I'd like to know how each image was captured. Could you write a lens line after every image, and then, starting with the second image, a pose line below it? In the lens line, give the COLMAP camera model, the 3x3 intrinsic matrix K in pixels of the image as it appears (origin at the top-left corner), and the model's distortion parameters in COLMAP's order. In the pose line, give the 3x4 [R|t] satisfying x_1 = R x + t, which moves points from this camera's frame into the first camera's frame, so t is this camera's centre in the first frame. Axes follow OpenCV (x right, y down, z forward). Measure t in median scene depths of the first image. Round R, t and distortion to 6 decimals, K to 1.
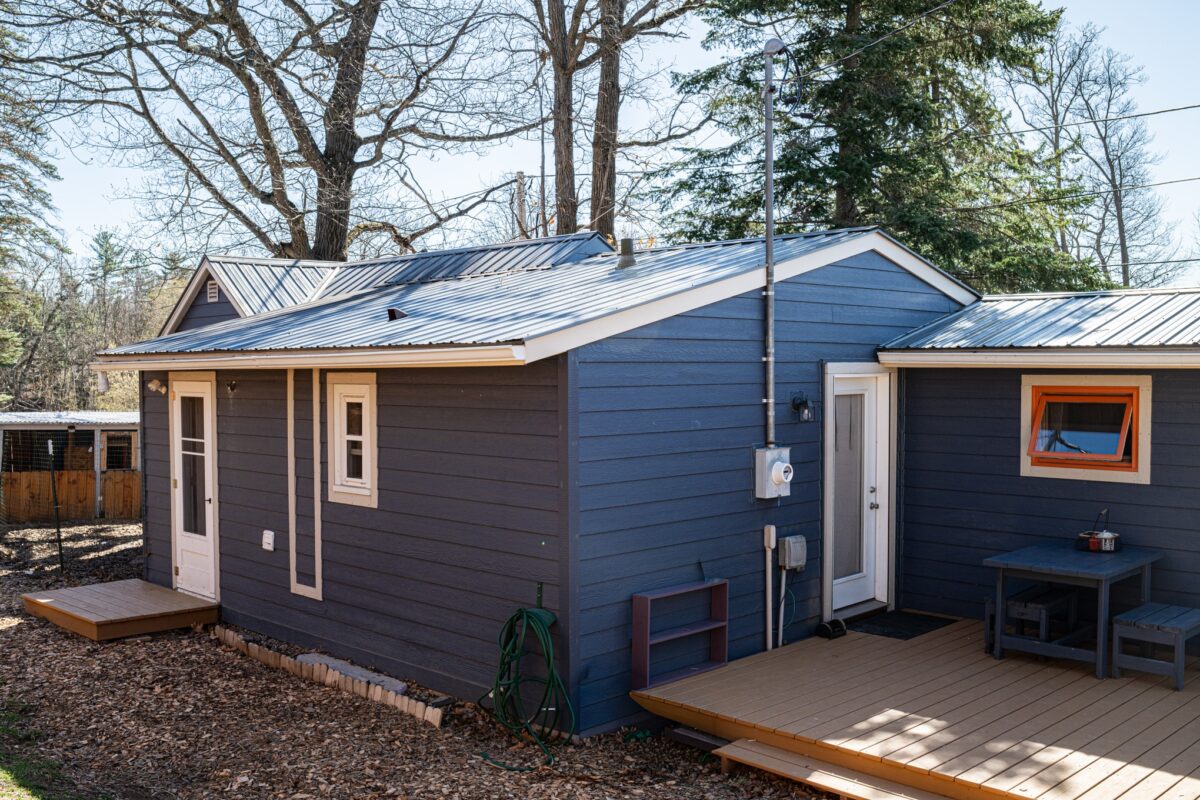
lens RADIAL K [[1154.6, 0, 600.0], [0, 1154.6, 400.0], [0, 0, 1]] dist [-0.055339, 0.086349]
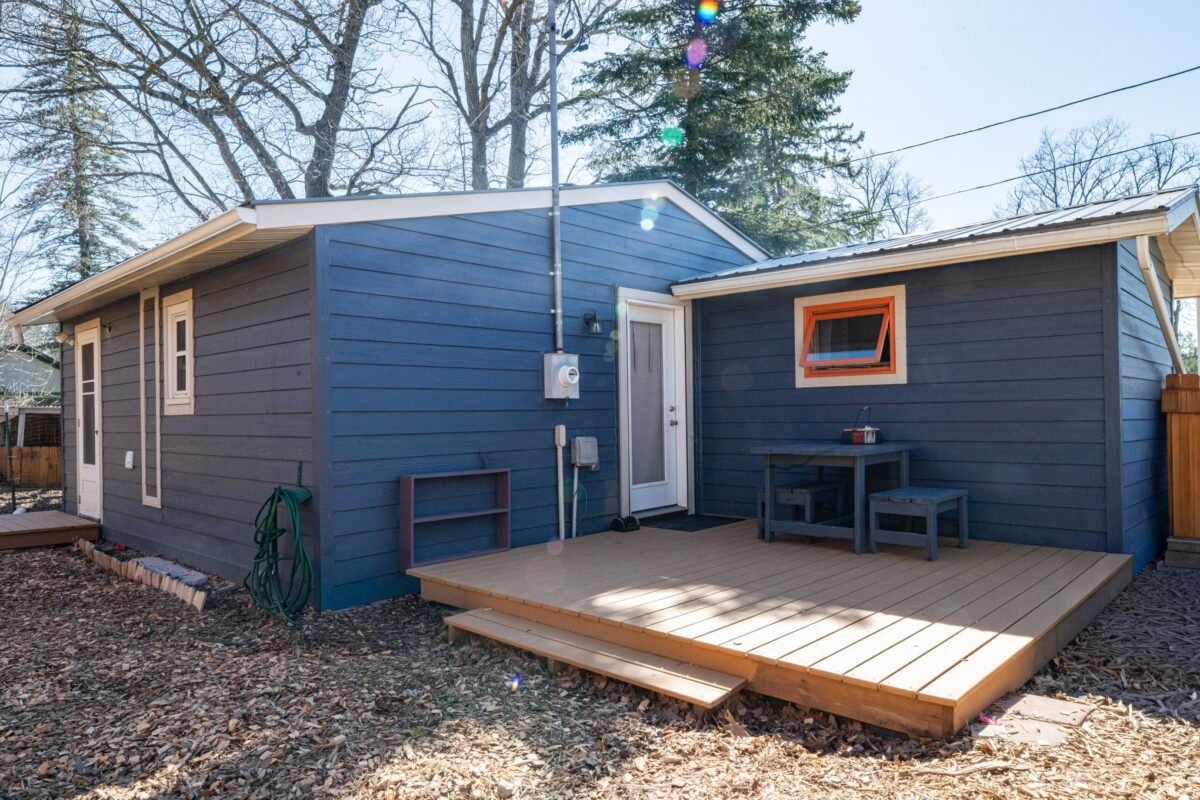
lens RADIAL K [[774.5, 0, 600.0], [0, 774.5, 400.0], [0, 0, 1]] dist [0.011723, -0.000099]
pose [[0.999558, -0.013404, 0.026531, 0.165764], [0.014617, 0.998832, -0.046060, 0.119056], [-0.025882, 0.046427, 0.998586, 0.264410]]
